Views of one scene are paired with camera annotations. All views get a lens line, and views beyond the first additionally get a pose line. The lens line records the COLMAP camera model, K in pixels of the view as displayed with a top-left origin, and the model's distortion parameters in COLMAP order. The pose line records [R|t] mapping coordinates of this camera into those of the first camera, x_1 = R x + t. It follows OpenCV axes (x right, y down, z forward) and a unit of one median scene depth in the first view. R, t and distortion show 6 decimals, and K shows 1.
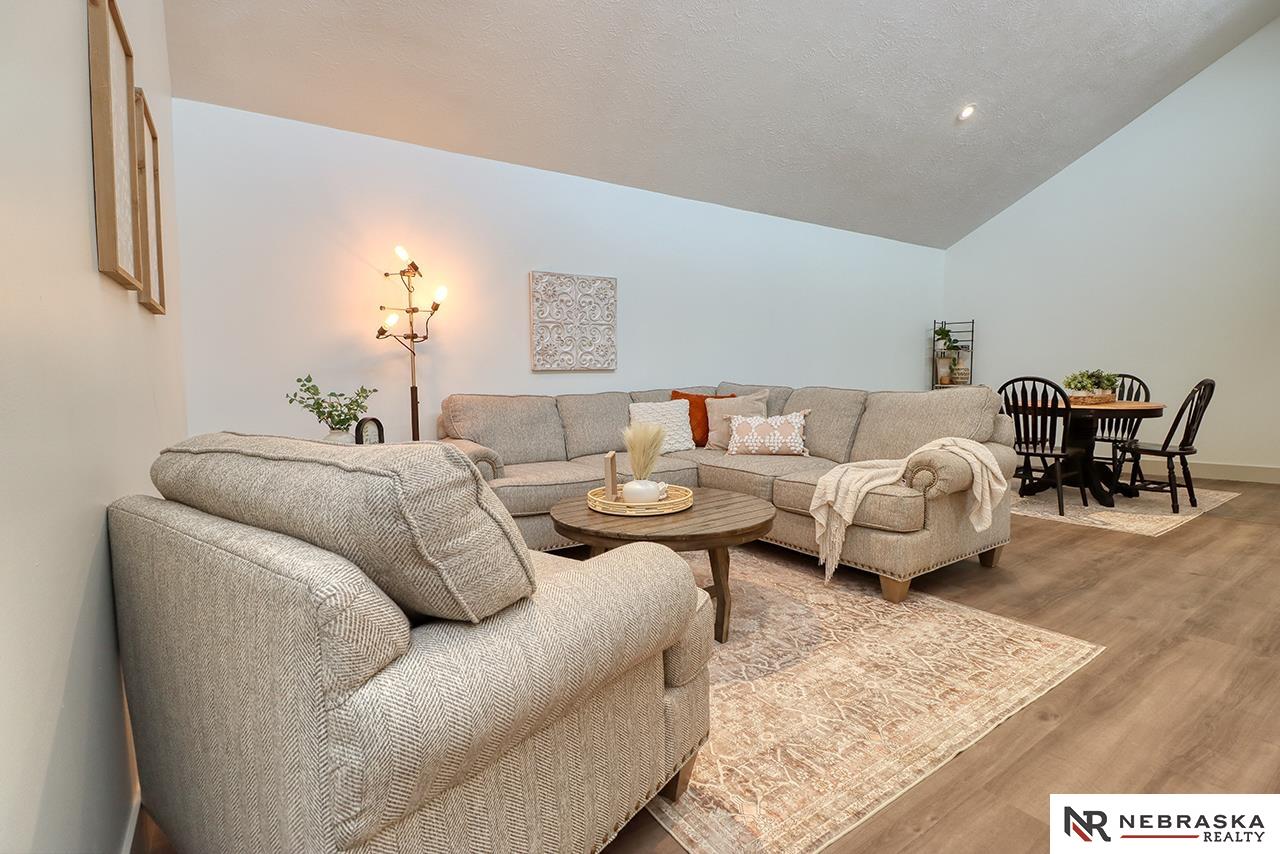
lens RADIAL K [[591.5, 0, 642.7], [0, 591.5, 413.2], [0, 0, 1]] dist [-0.006823, -0.009230]
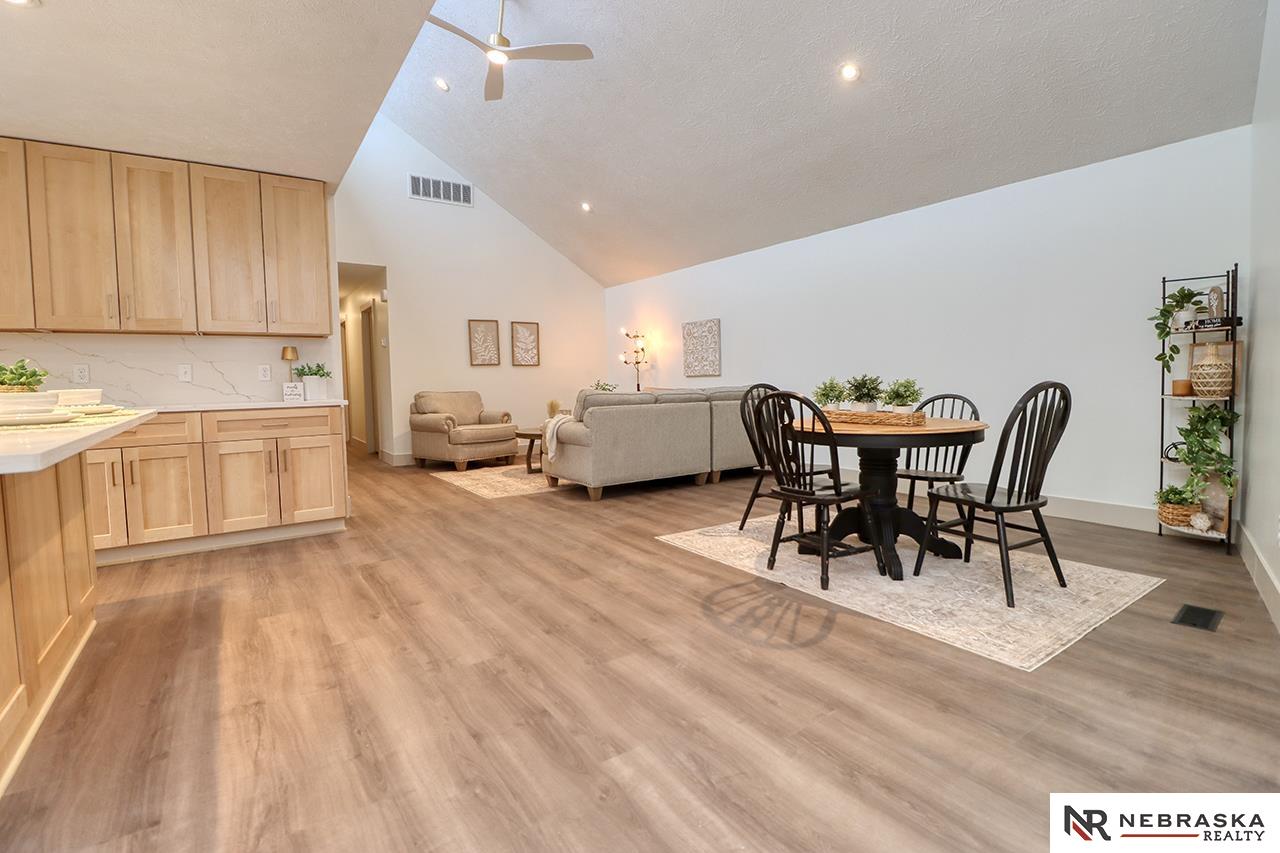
lens RADIAL K [[591.5, 0, 640.3], [0, 591.5, 418.4], [0, 0, 1]] dist [-0.006823, -0.009230]
pose [[0.016698, 0.075190, -0.997029, 1.990402], [-0.049745, 0.995996, 0.074279, -0.083466], [0.998622, 0.048357, 0.020371, 0.969676]]
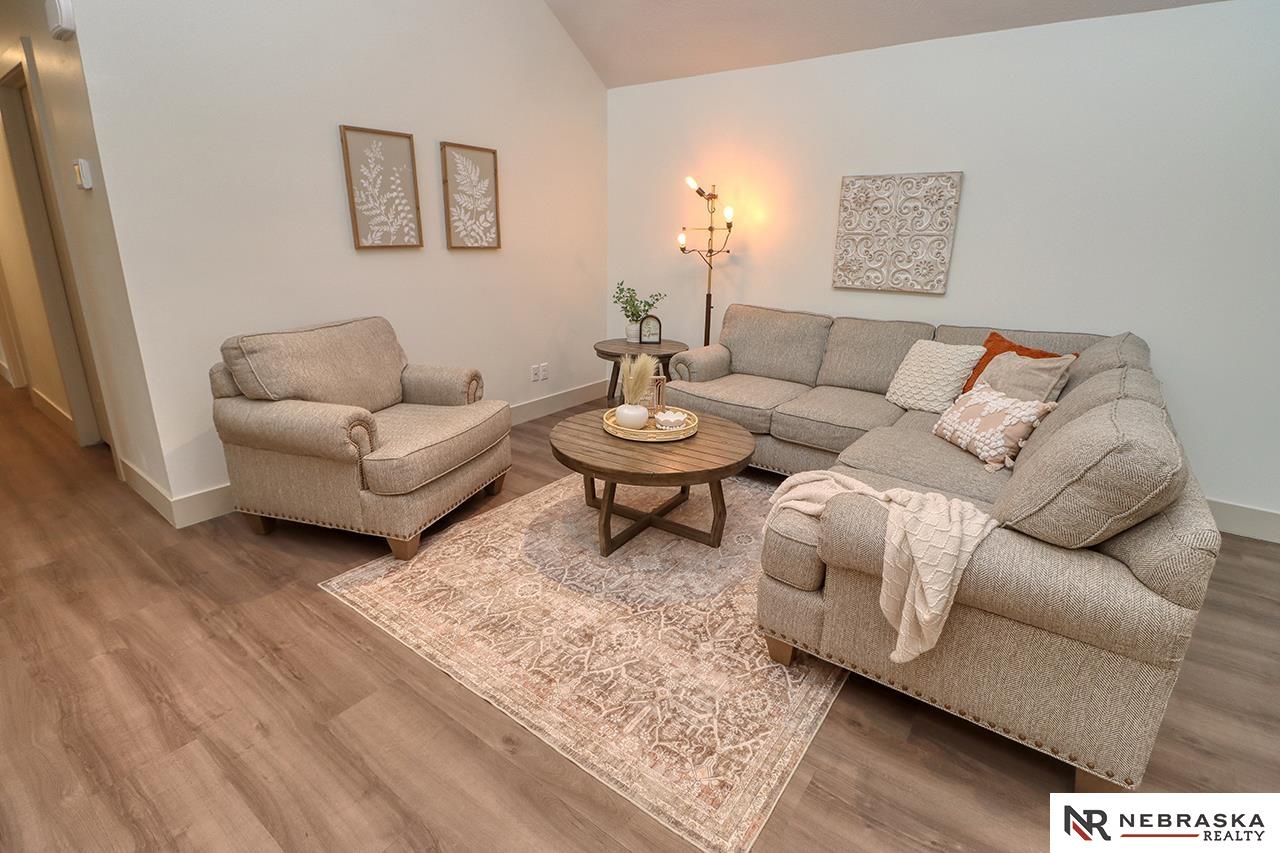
lens RADIAL K [[591.5, 0, 640.6], [0, 591.5, 415.5], [0, 0, 1]] dist [-0.006823, -0.009230]
pose [[0.335836, 0.287351, -0.897019, 0.730350], [-0.086560, 0.957716, 0.274387, -0.127106], [0.937935, -0.014503, 0.346508, 0.443625]]
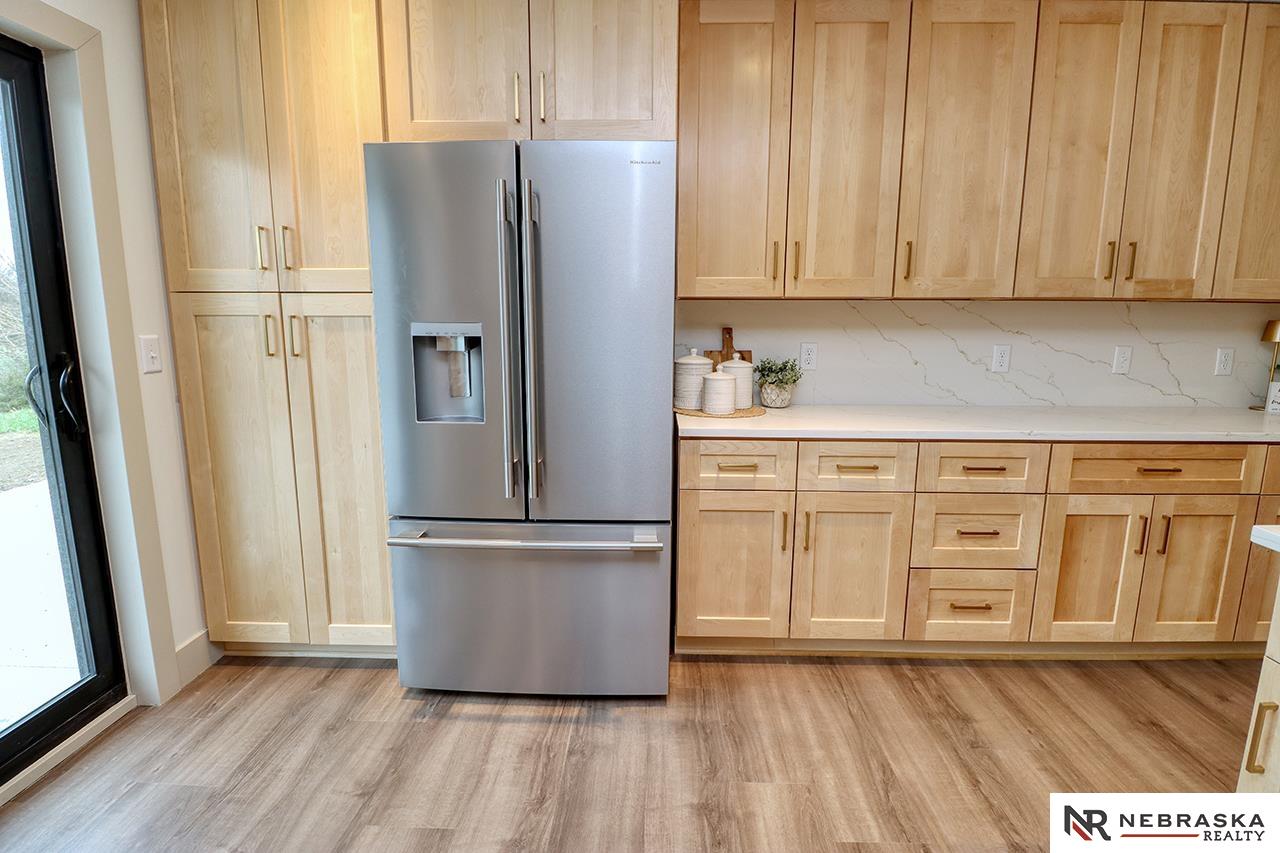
lens RADIAL K [[591.5, 0, 637.4], [0, 591.5, 420.2], [0, 0, 1]] dist [-0.006823, -0.009230]
pose [[-0.583540, 0.143416, -0.799321, 1.793531], [-0.050183, 0.976033, 0.211758, -0.095716], [0.810533, 0.163682, -0.562357, 0.022481]]
